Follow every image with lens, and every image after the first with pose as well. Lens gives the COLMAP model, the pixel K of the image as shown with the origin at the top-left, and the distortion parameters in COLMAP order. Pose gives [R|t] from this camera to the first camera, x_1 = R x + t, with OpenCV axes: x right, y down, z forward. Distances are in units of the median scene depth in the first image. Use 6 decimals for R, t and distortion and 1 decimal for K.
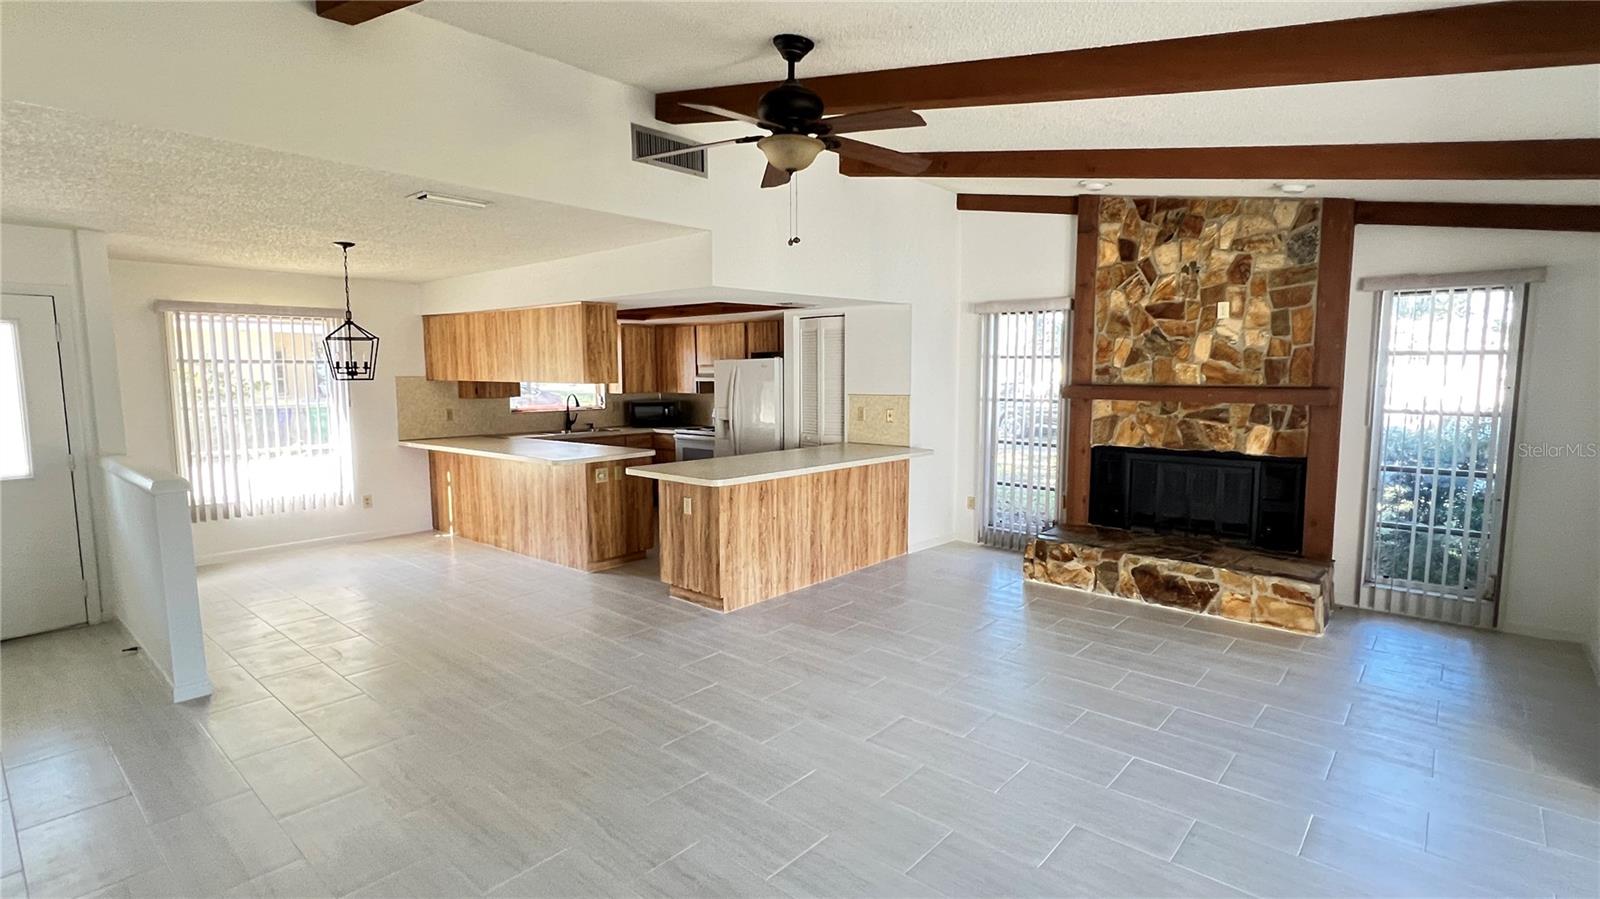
lens RADIAL K [[768.0, 0, 795.6], [0, 768.0, 450.6], [0, 0, 1]] dist [-0.000068, 0.000100]
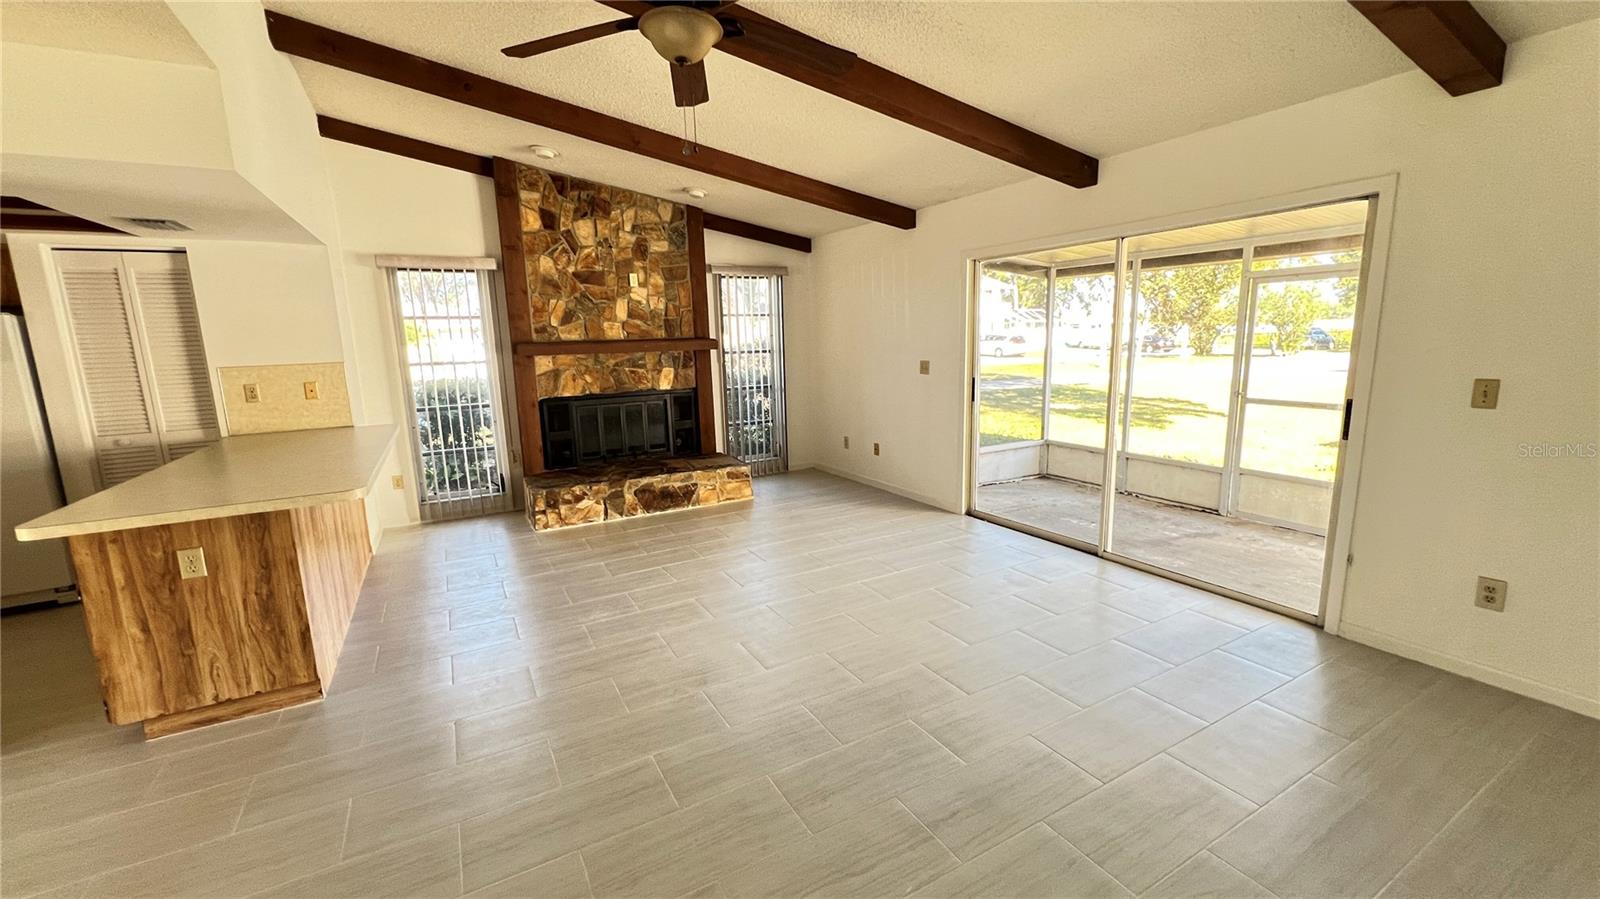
lens RADIAL K [[640.2, 0, 803.4], [0, 640.2, 446.1], [0, 0, 1]] dist [-0.000513, -0.000385]
pose [[0.324251, -0.169480, 0.930665, -0.373022], [0.126589, 0.982745, 0.134859, -0.016997], [-0.937463, 0.074084, 0.340111, 0.367098]]
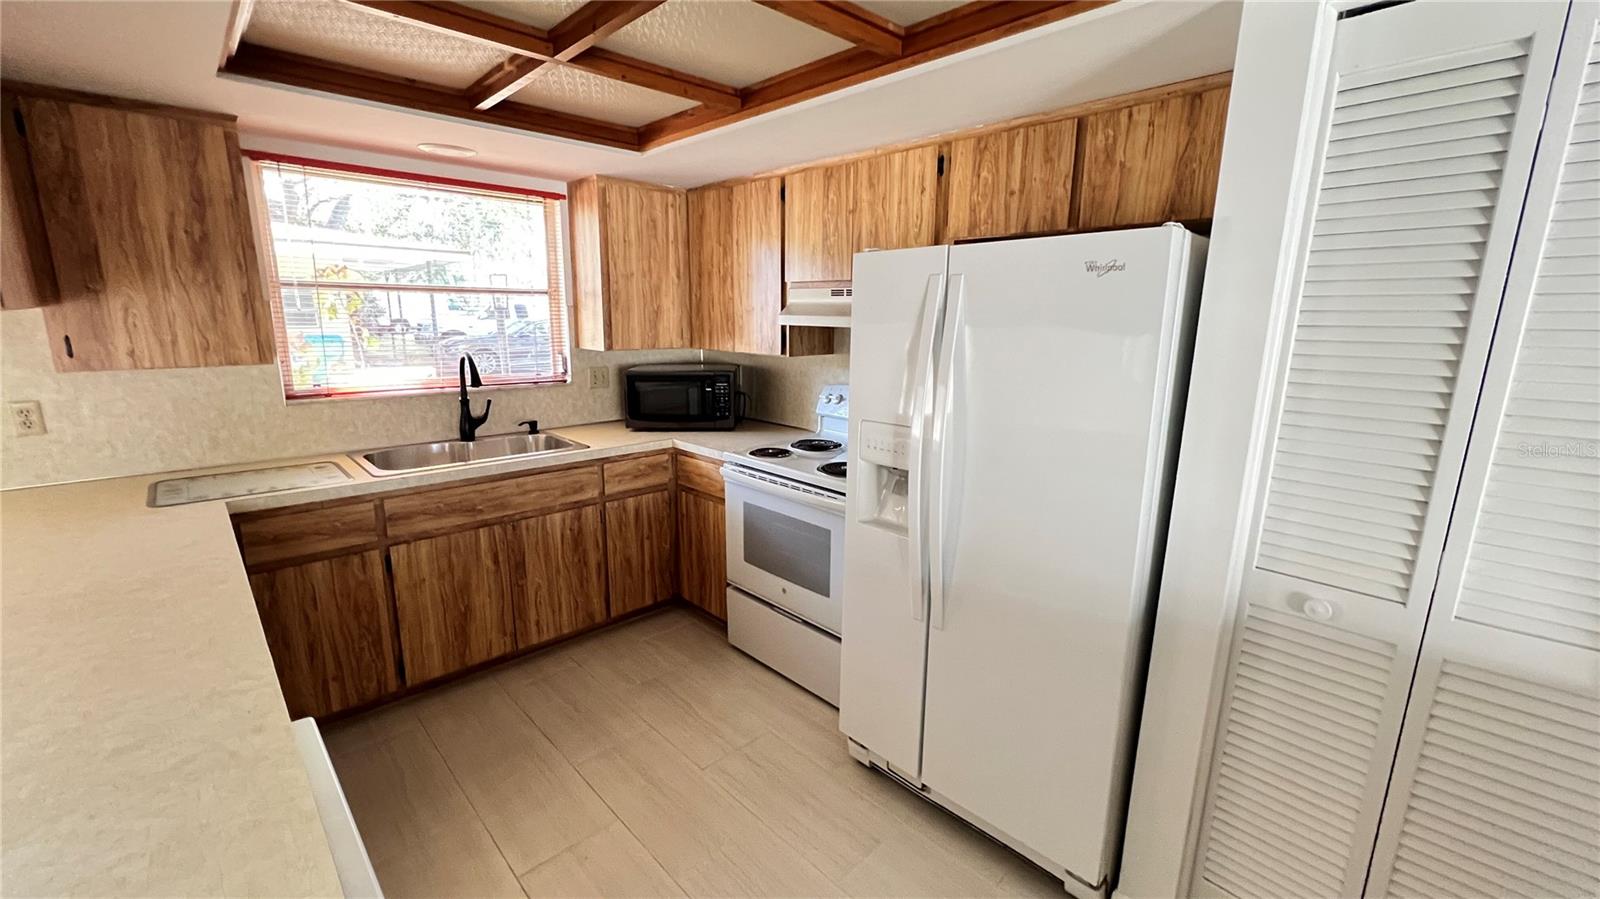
lens RADIAL K [[640.2, 0, 792.8], [0, 640.2, 444.3], [0, 0, 1]] dist [-0.000513, -0.000385]
pose [[0.996182, 0.033365, -0.080674, -0.146389], [-0.024987, 0.994397, 0.102710, -0.097415], [0.083649, -0.100302, 0.991435, 1.032805]]
